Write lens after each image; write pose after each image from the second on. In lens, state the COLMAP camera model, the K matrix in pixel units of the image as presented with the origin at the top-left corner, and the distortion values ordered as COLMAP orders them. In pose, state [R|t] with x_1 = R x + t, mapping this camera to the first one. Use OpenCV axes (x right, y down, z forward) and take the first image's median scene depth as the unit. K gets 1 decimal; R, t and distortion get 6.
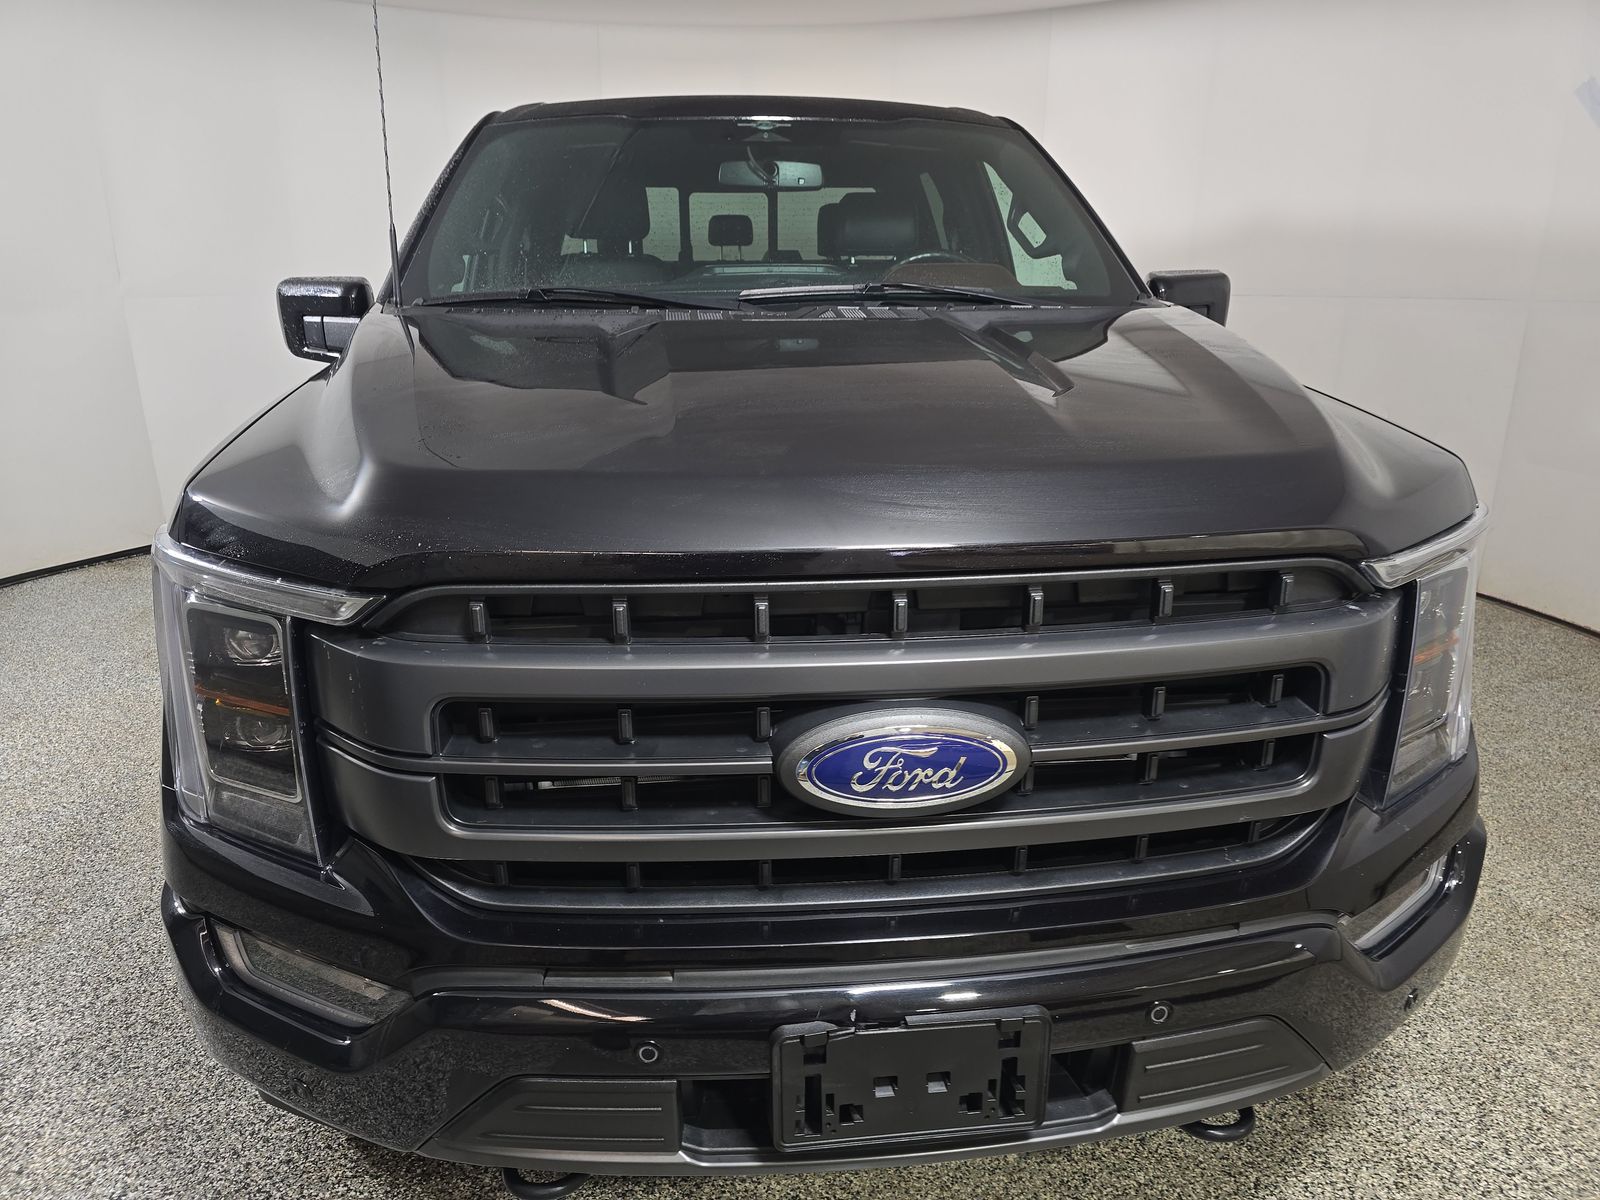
lens RADIAL K [[1065.6, 0, 800.0], [0, 1065.6, 600.0], [0, 0, 1]] dist [0.040656, -0.032312]
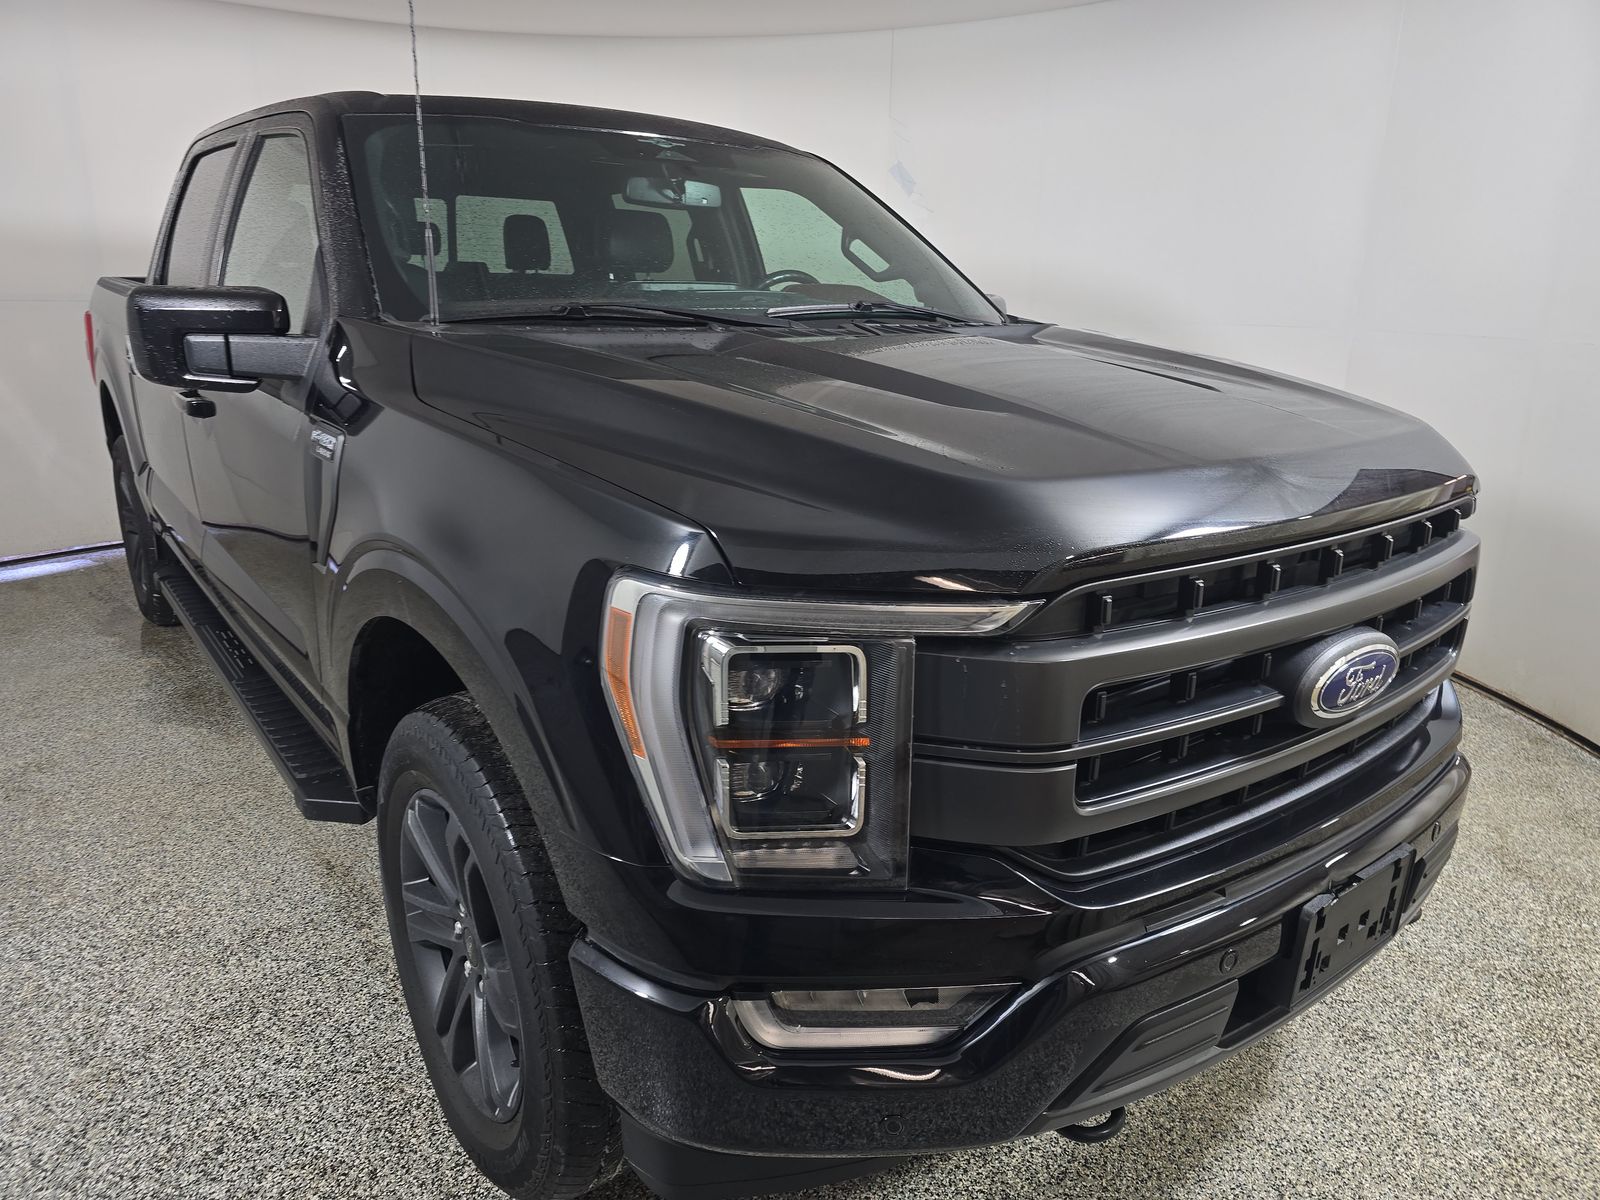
lens RADIAL K [[1065.6, 0, 800.0], [0, 1065.6, 600.0], [0, 0, 1]] dist [0.040656, -0.032312]
pose [[0.855987, -0.130847, 0.500166, -0.513962], [0.135327, 0.990419, 0.027501, -0.031143], [-0.498973, 0.044145, 0.865493, 0.091754]]
